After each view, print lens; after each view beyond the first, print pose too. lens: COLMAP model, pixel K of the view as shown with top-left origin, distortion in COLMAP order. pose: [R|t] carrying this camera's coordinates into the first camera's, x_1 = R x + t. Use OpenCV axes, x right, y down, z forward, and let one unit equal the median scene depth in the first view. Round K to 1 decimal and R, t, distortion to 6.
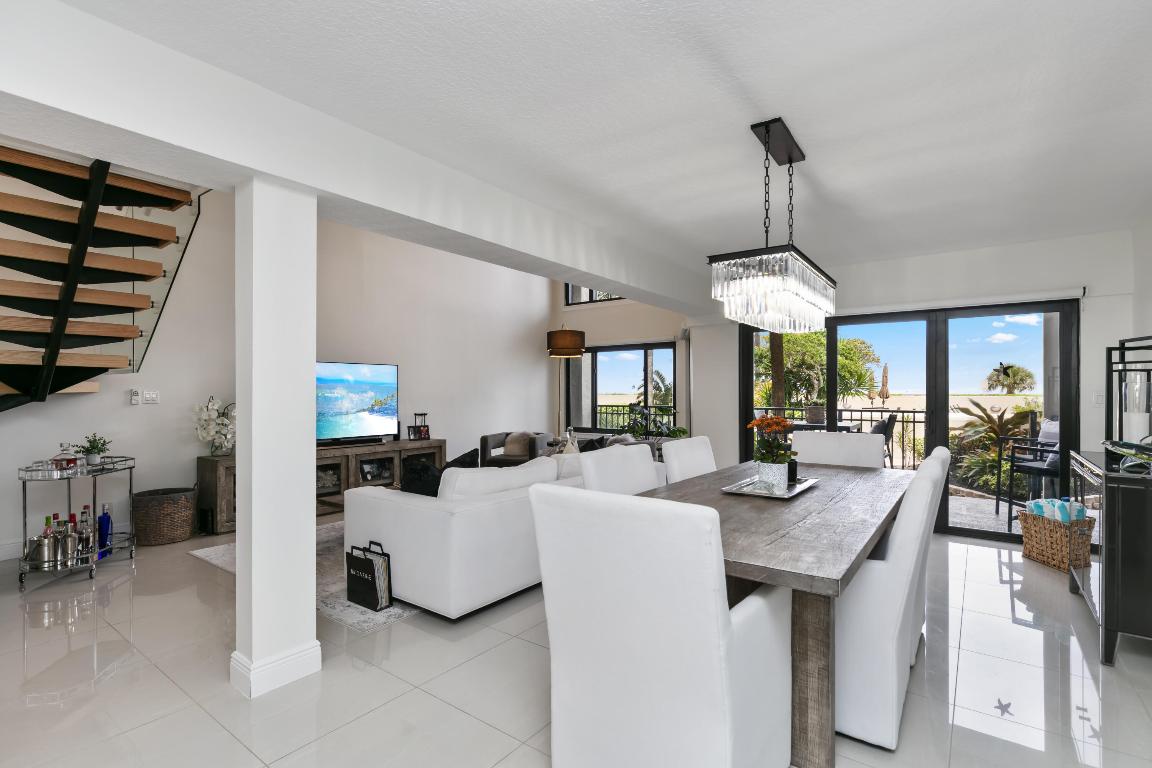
lens RADIAL K [[544.8, 0, 569.8], [0, 544.8, 390.1], [0, 0, 1]] dist [-0.002005, -0.000271]
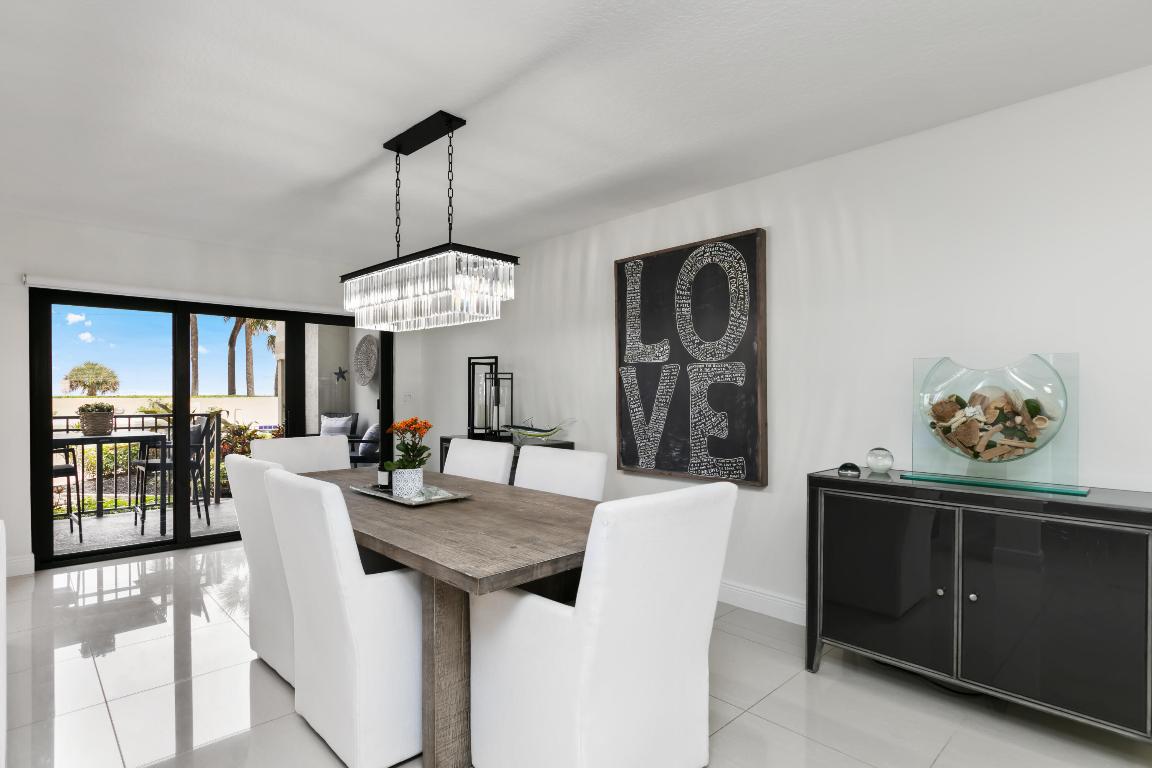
lens RADIAL K [[598.6, 0, 570.2], [0, 598.6, 398.3], [0, 0, 1]] dist [0.001277, -0.000880]
pose [[0.167667, -0.008441, 0.985808, -0.248337], [-0.002736, 0.999956, 0.009028, 0.001305], [-0.985840, -0.004211, 0.167636, 0.222394]]
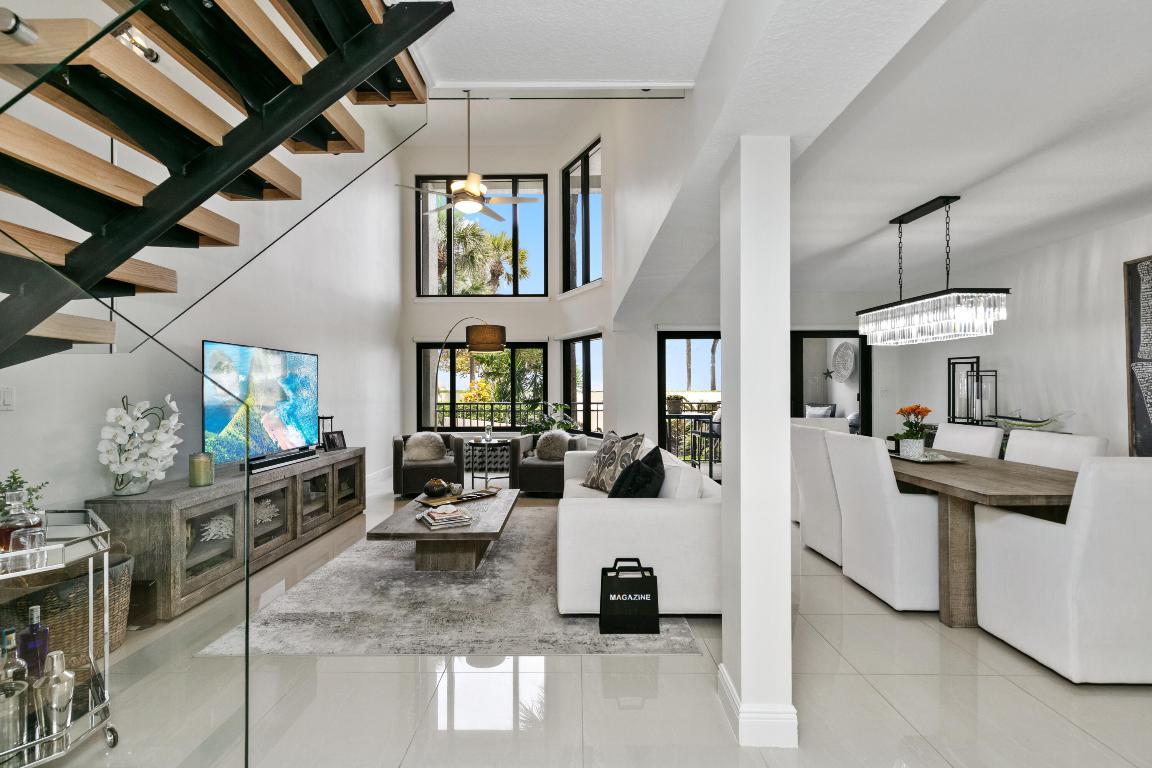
lens RADIAL K [[519.6, 0, 571.7], [0, 519.6, 385.3], [0, 0, 1]] dist [0.009006, -0.002180]
pose [[0.802716, 0.003720, 0.596350, -0.451835], [-0.000073, 0.999981, -0.006139, 0.002420], [-0.596362, 0.004885, 0.802701, 0.182761]]
